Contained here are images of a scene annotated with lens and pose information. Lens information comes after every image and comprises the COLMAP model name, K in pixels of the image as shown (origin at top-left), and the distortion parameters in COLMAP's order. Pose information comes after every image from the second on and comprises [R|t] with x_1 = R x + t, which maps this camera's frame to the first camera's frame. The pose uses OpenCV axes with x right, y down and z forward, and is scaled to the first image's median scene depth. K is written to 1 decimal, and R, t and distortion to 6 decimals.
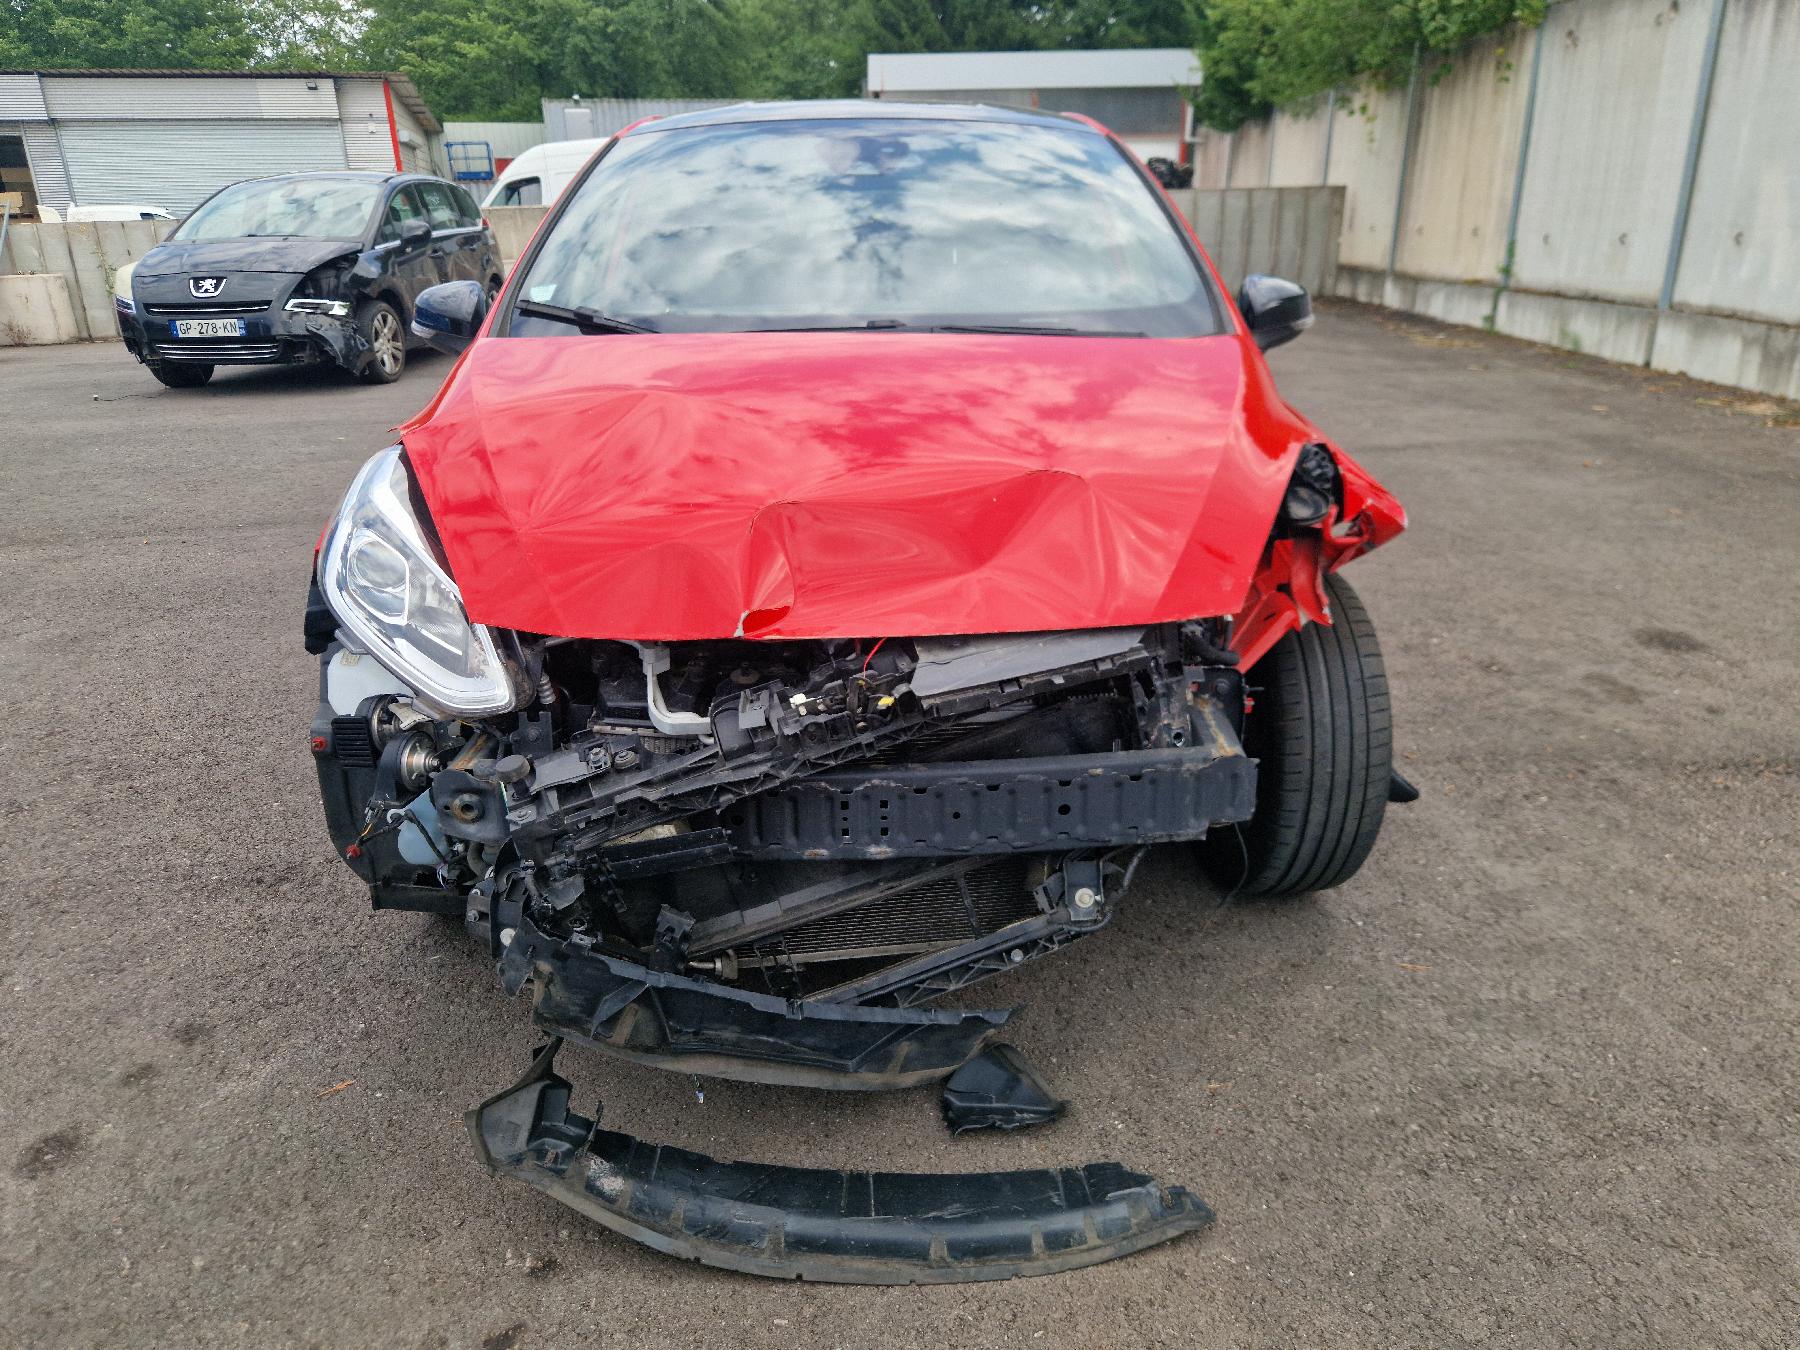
lens RADIAL K [[1243.1, 0, 903.8], [0, 1243.1, 674.8], [0, 0, 1]] dist [0.046362, -0.031785]
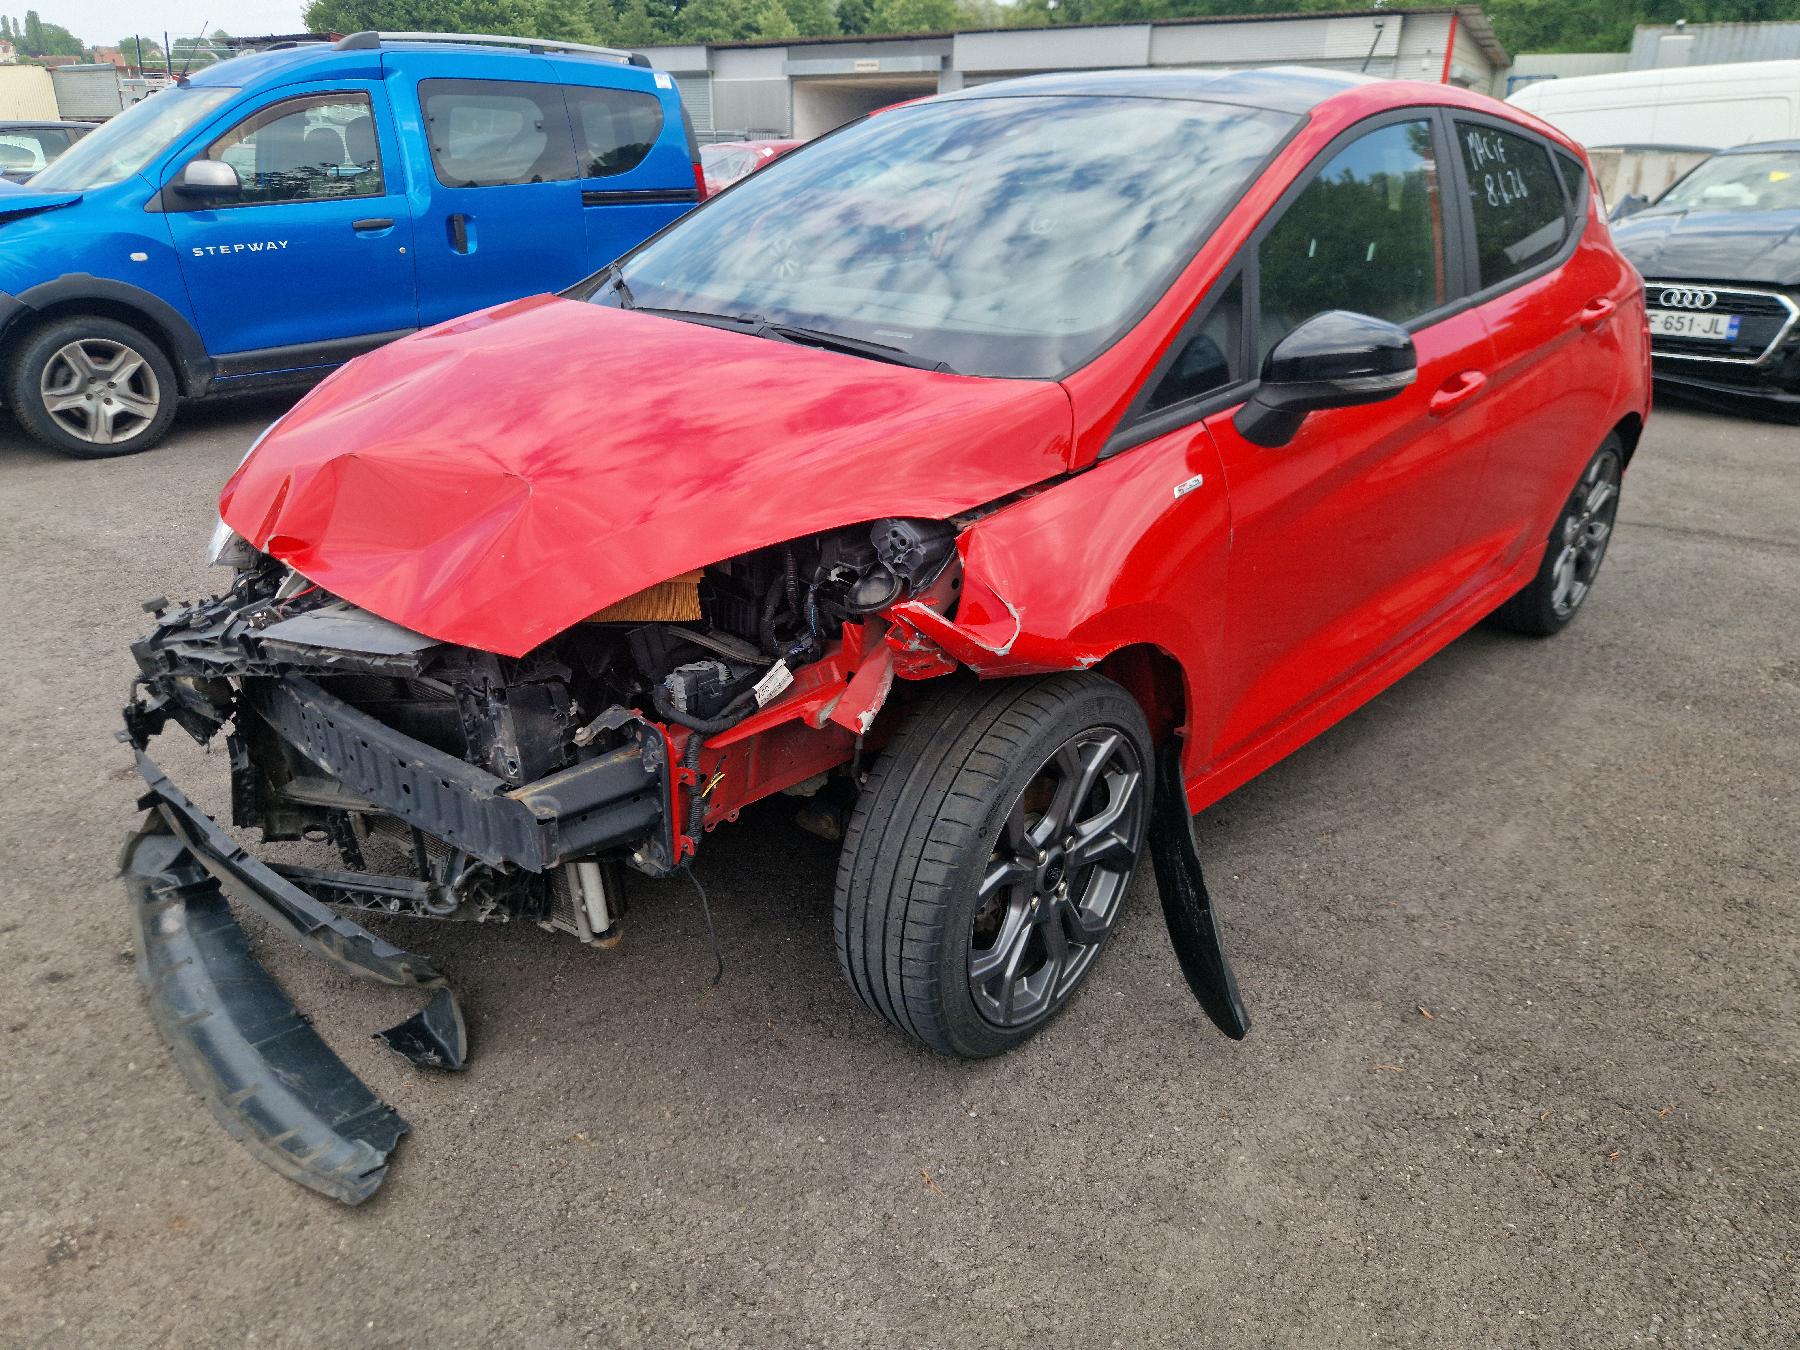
lens RADIAL K [[1243.1, 0, 890.8], [0, 1243.1, 665.1], [0, 0, 1]] dist [0.046362, -0.031785]
pose [[0.704410, 0.296641, -0.644834, 0.885478], [-0.272274, 0.951911, 0.140475, -0.208792], [0.655495, 0.076619, 0.751303, 0.382041]]
